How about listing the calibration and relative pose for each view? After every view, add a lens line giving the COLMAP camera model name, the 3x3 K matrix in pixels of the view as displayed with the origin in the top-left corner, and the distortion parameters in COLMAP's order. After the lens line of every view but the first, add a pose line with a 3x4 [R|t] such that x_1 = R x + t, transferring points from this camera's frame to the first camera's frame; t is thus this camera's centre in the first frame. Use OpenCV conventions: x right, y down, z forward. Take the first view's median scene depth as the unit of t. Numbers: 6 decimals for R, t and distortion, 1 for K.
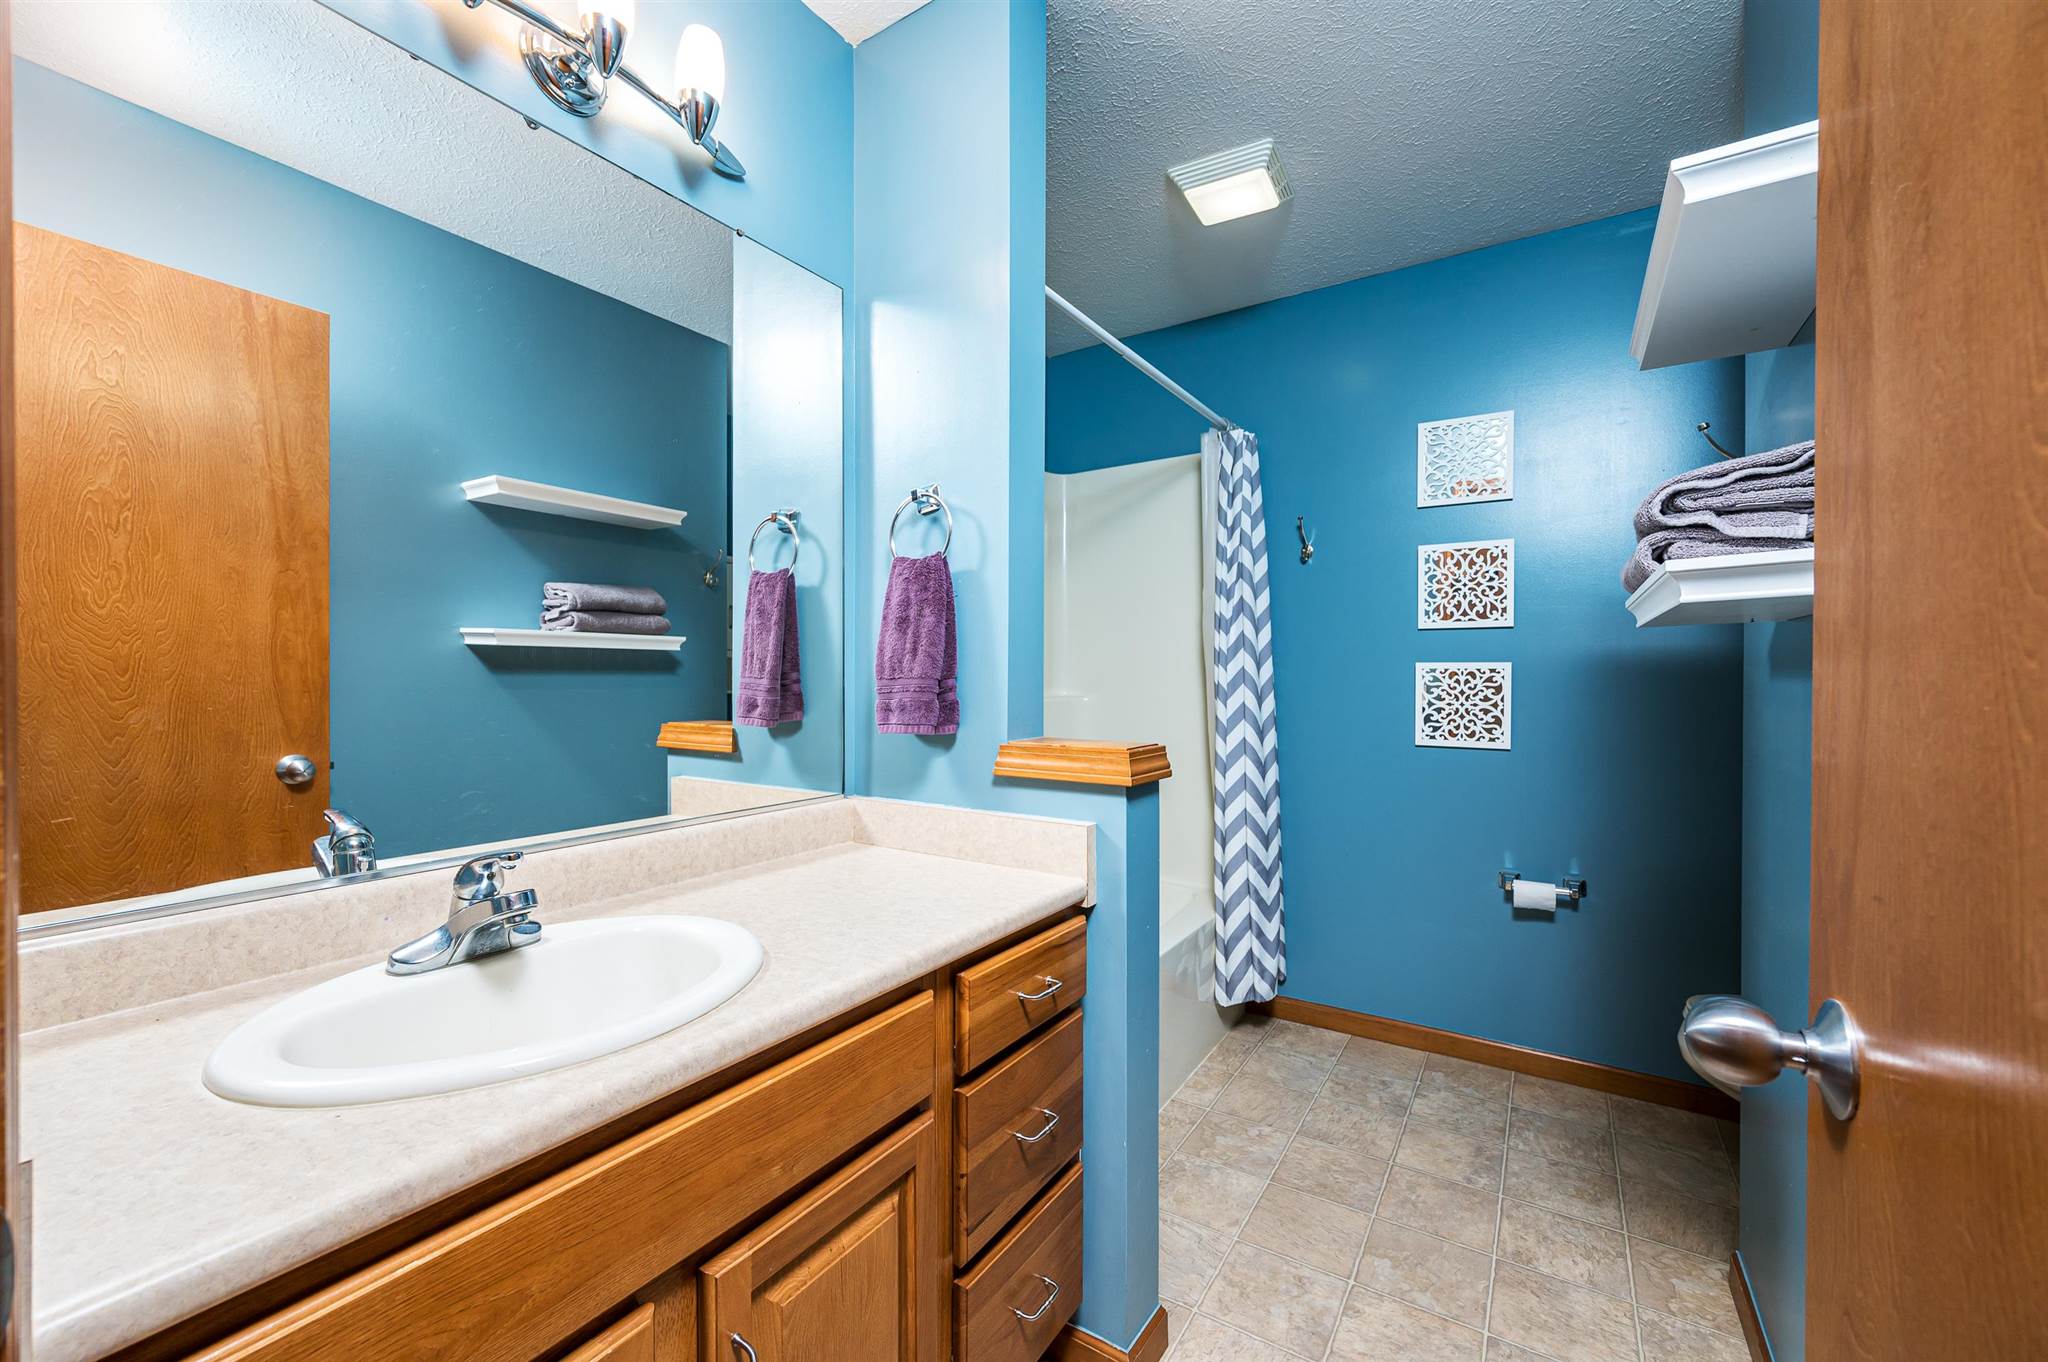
lens RADIAL K [[801.7, 0, 1022.9], [0, 801.7, 683.0], [0, 0, 1]] dist [-0.001982, -0.000520]
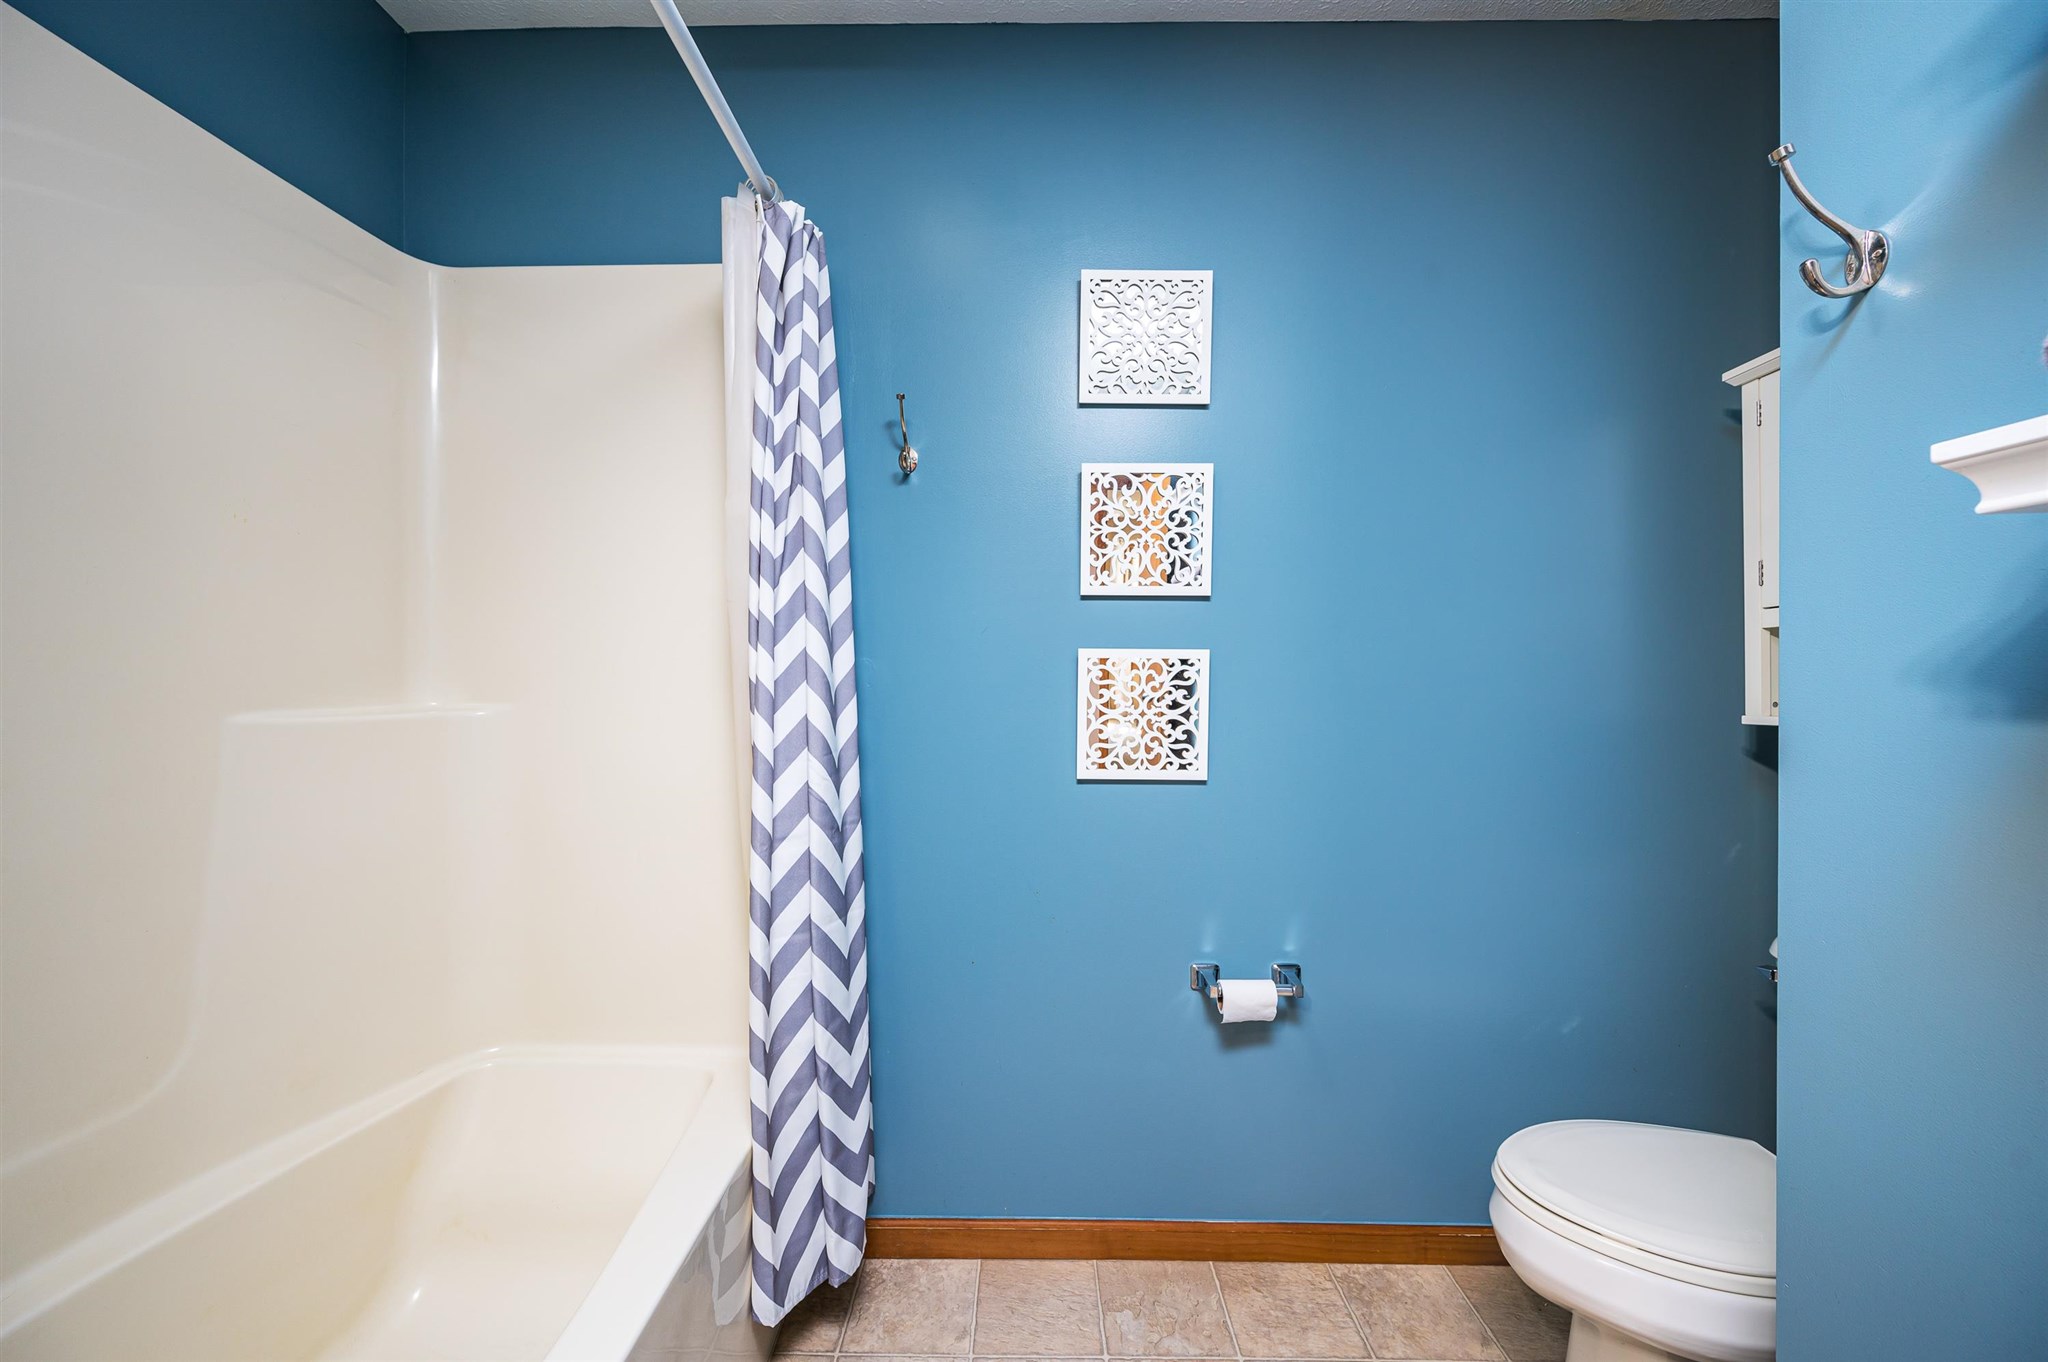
lens RADIAL K [[801.7, 0, 1022.9], [0, 801.7, 683.0], [0, 0, 1]] dist [-0.001982, -0.000520]
pose [[0.847571, -0.000291, 0.530683, 0.121508], [0.000625, 1.000000, -0.000450, 0.002100], [-0.530682, 0.000713, 0.847570, 0.497295]]
